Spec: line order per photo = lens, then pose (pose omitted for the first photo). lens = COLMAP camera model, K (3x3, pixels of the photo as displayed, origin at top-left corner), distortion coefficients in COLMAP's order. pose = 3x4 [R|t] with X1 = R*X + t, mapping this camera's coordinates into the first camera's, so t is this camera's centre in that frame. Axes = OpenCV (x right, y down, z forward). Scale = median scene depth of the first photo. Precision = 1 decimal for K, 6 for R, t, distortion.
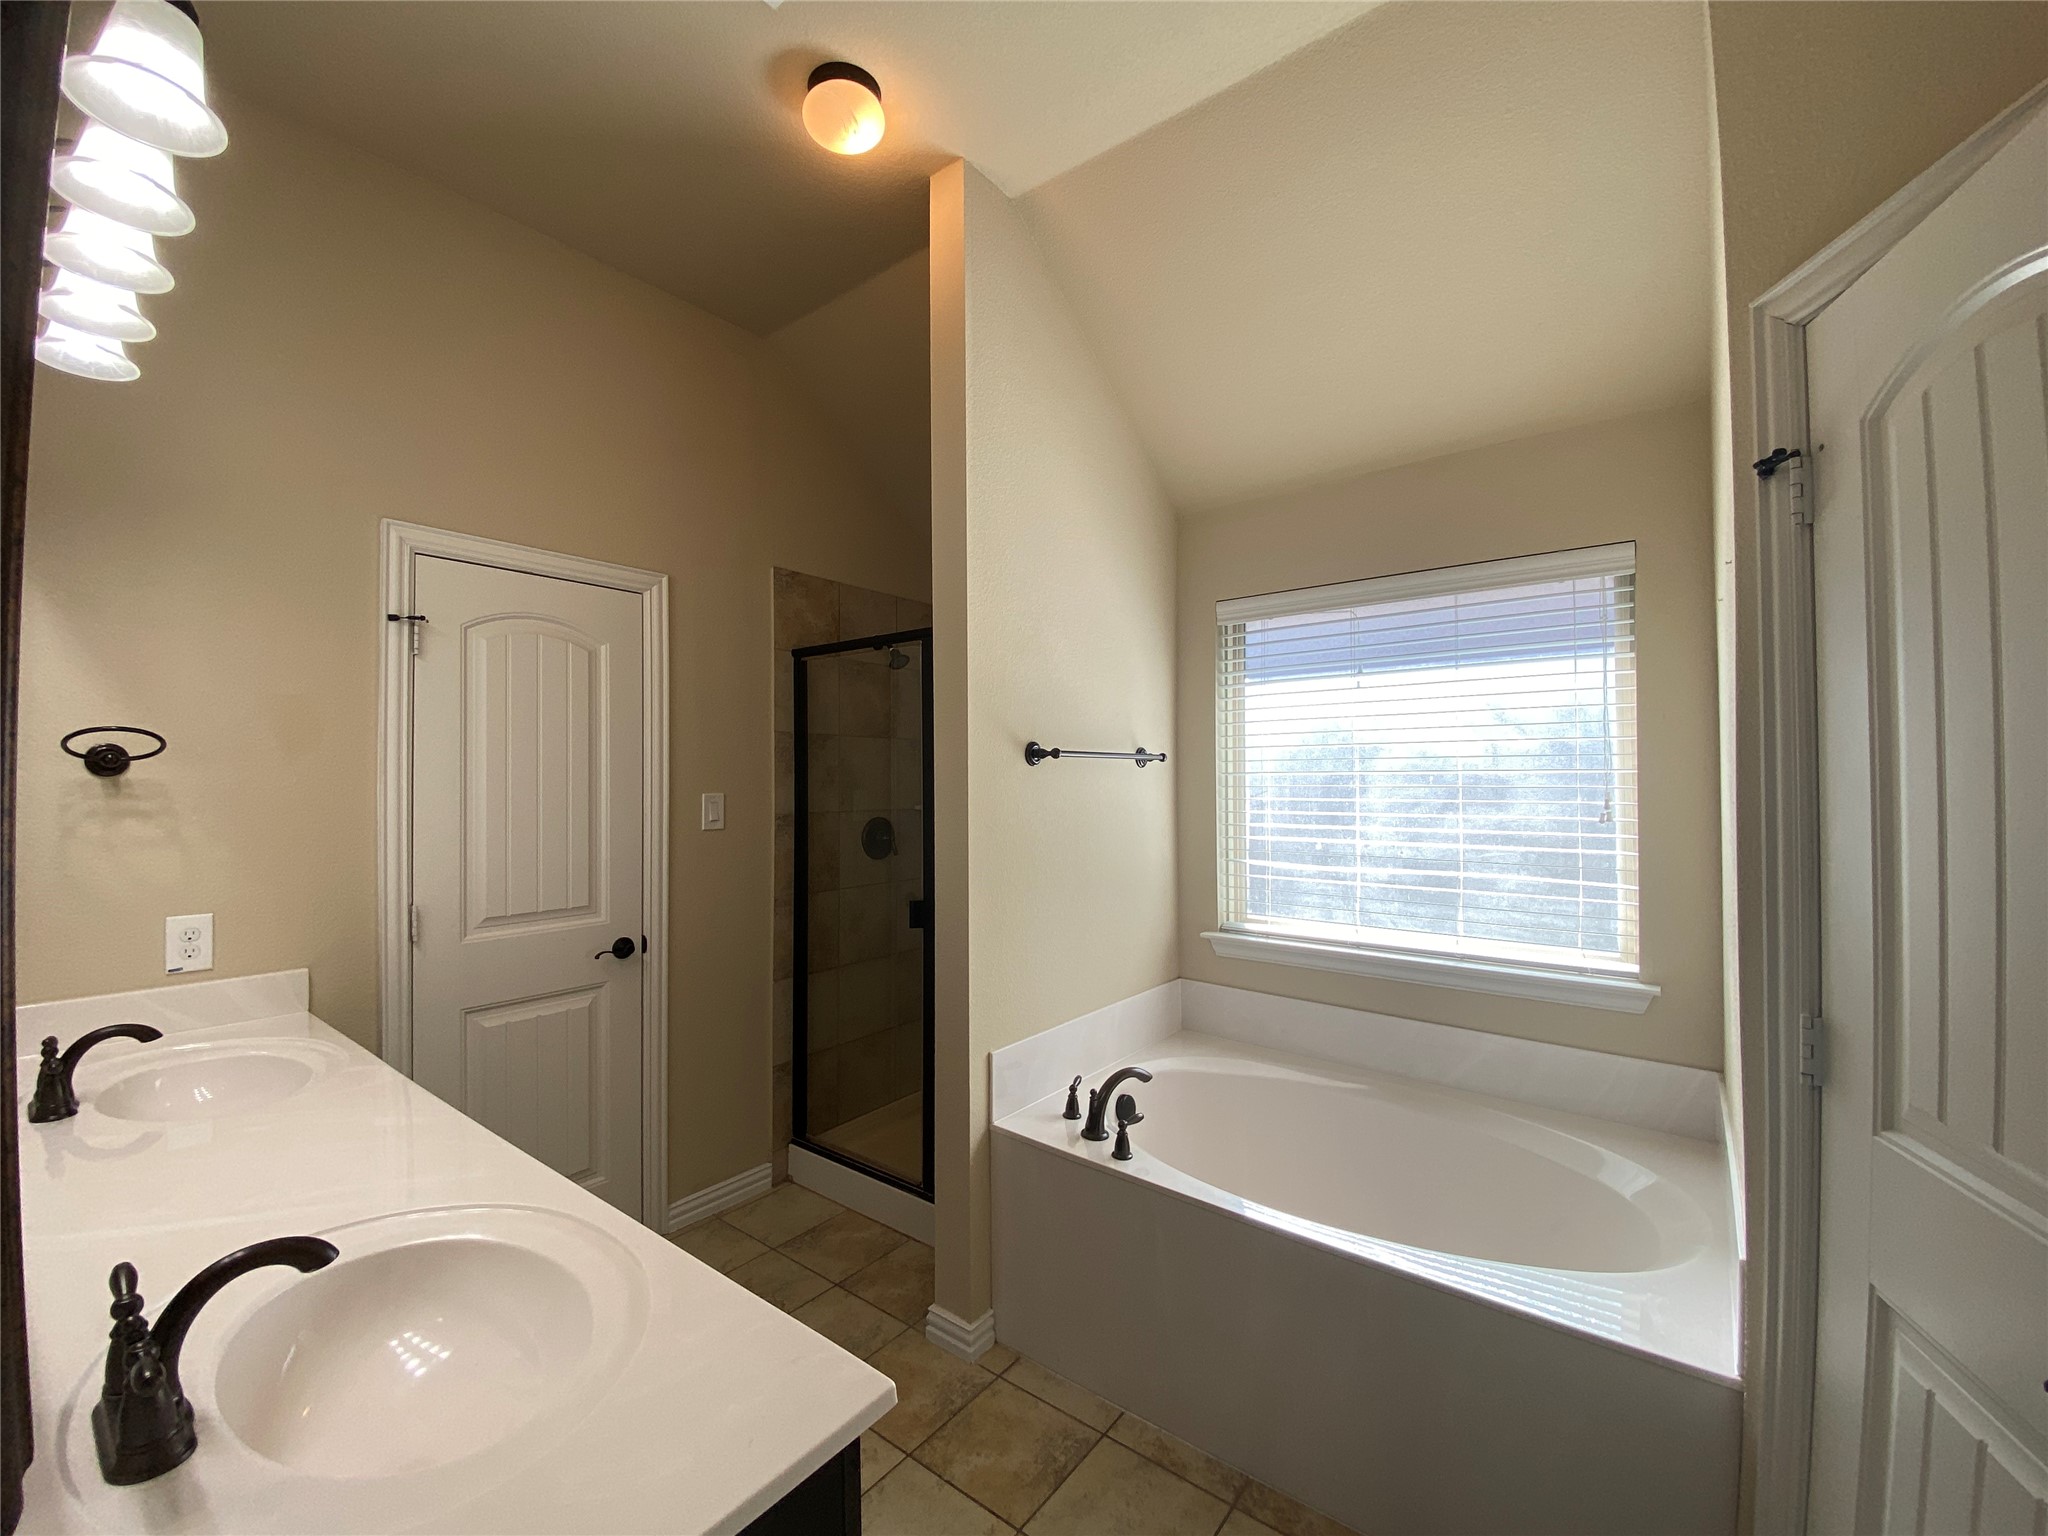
lens RADIAL K [[847.1, 0, 1024.0], [0, 847.1, 768.0], [0, 0, 1]] dist [0.042936, -0.000511]
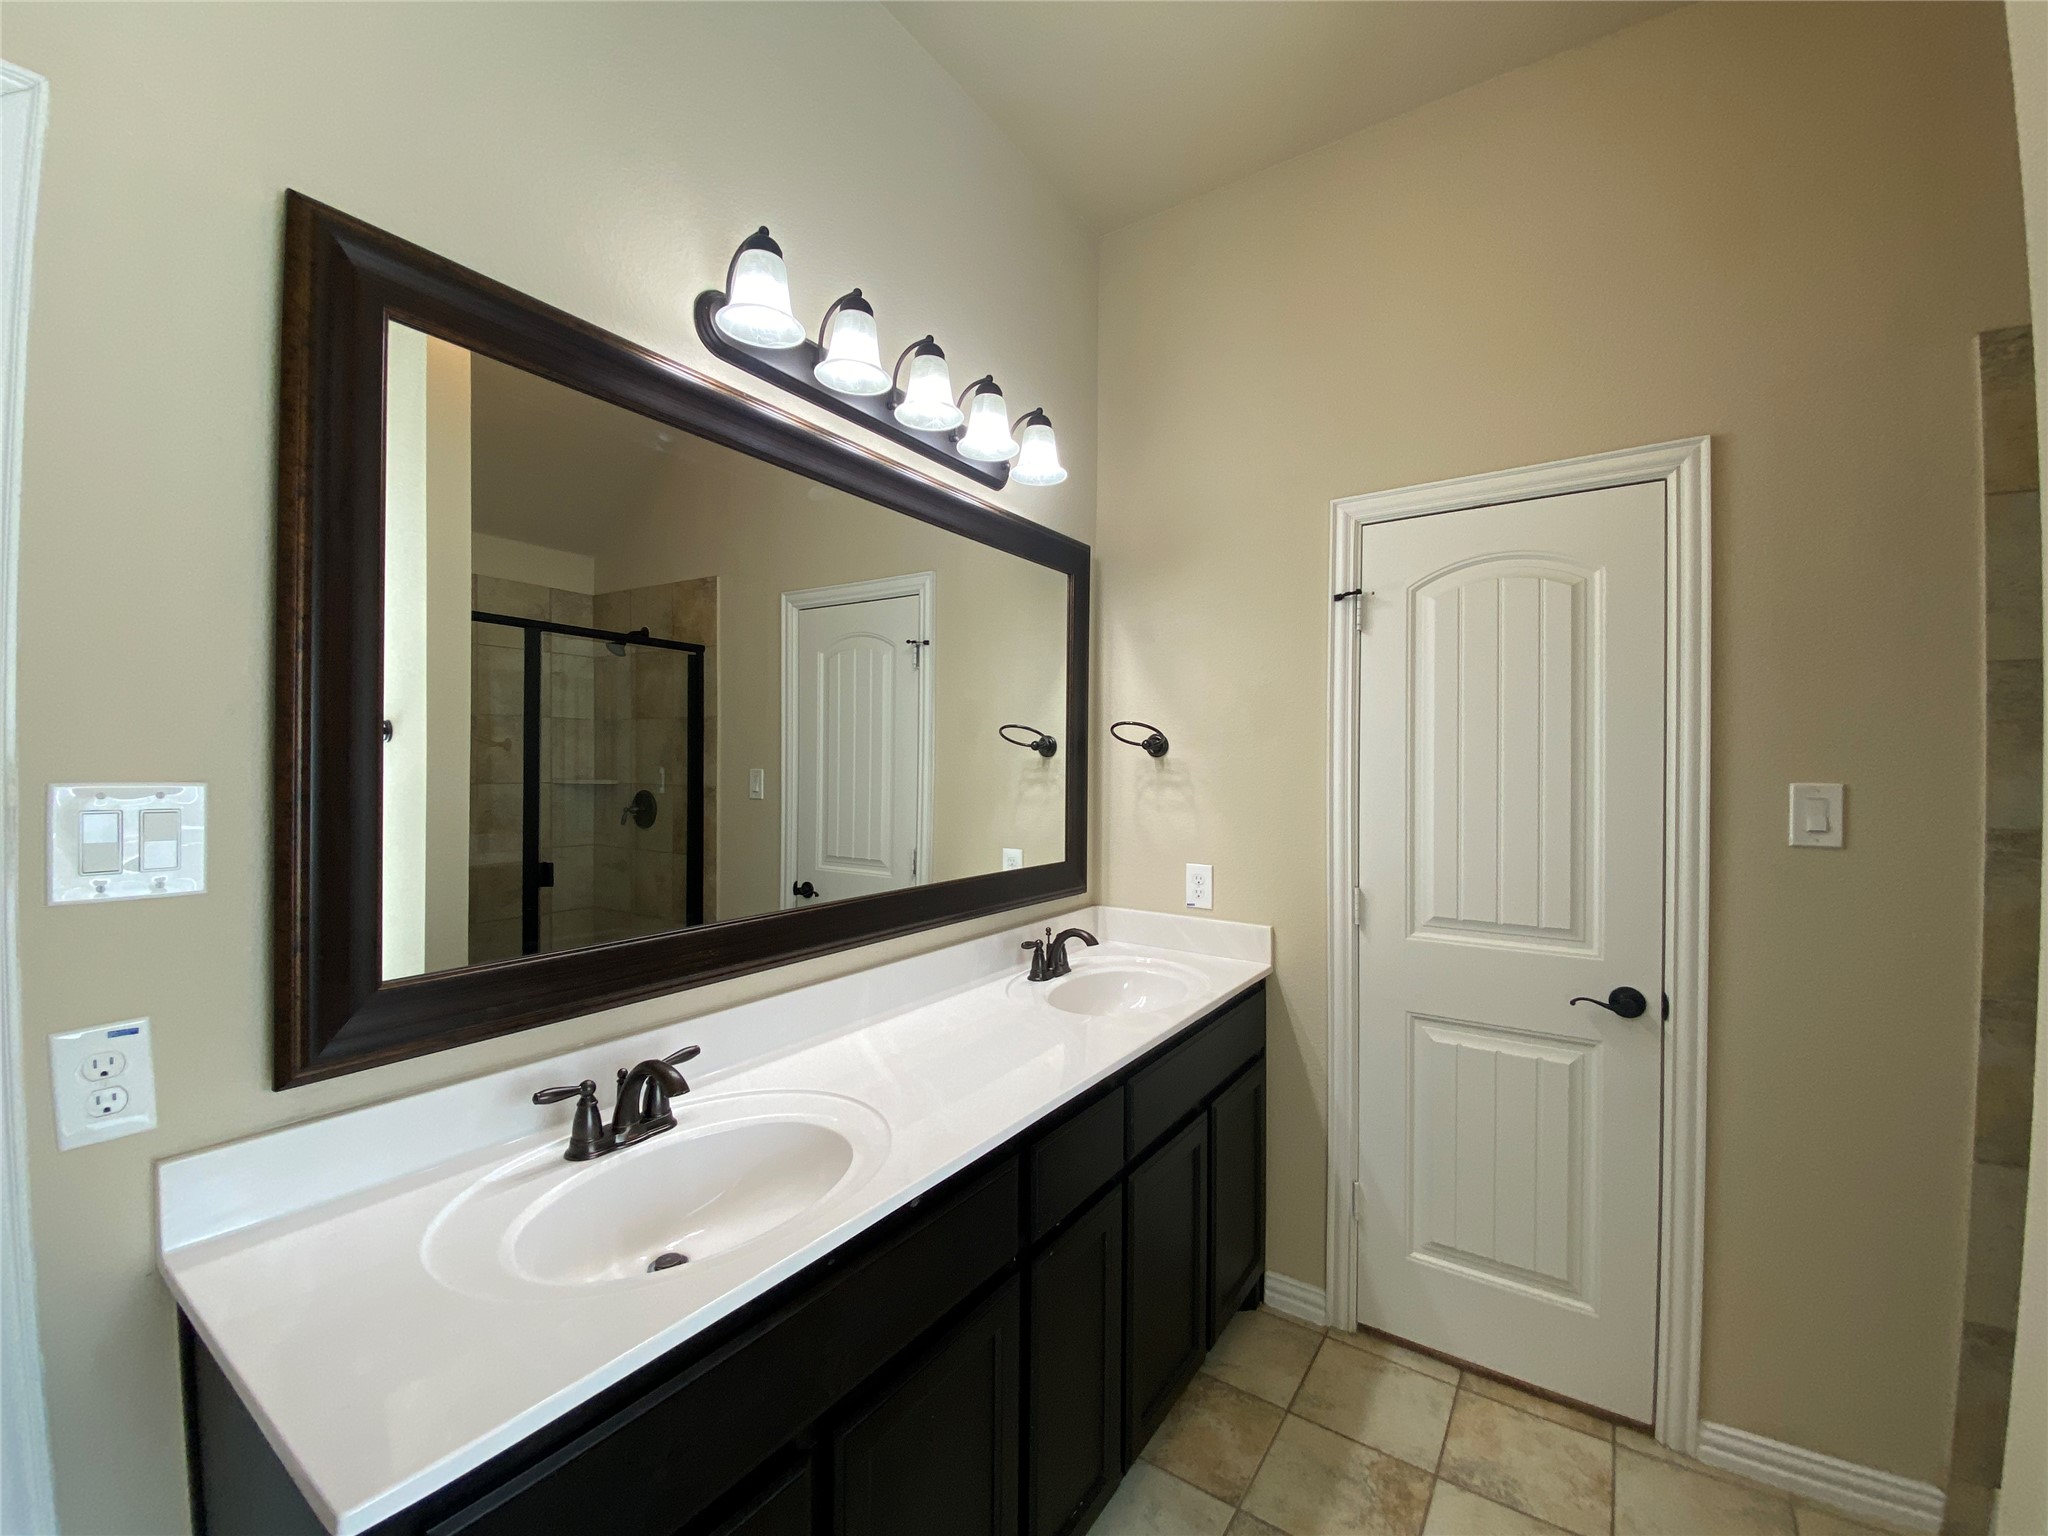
lens RADIAL K [[853.6, 0, 1024.0], [0, 853.6, 768.0], [0, 0, 1]] dist [0.015370, -0.018216]
pose [[0.045894, 0.007400, -0.998919, 0.222593], [0.011489, 0.999903, 0.007935, 0.010663], [0.998880, -0.011841, 0.045805, 0.540151]]
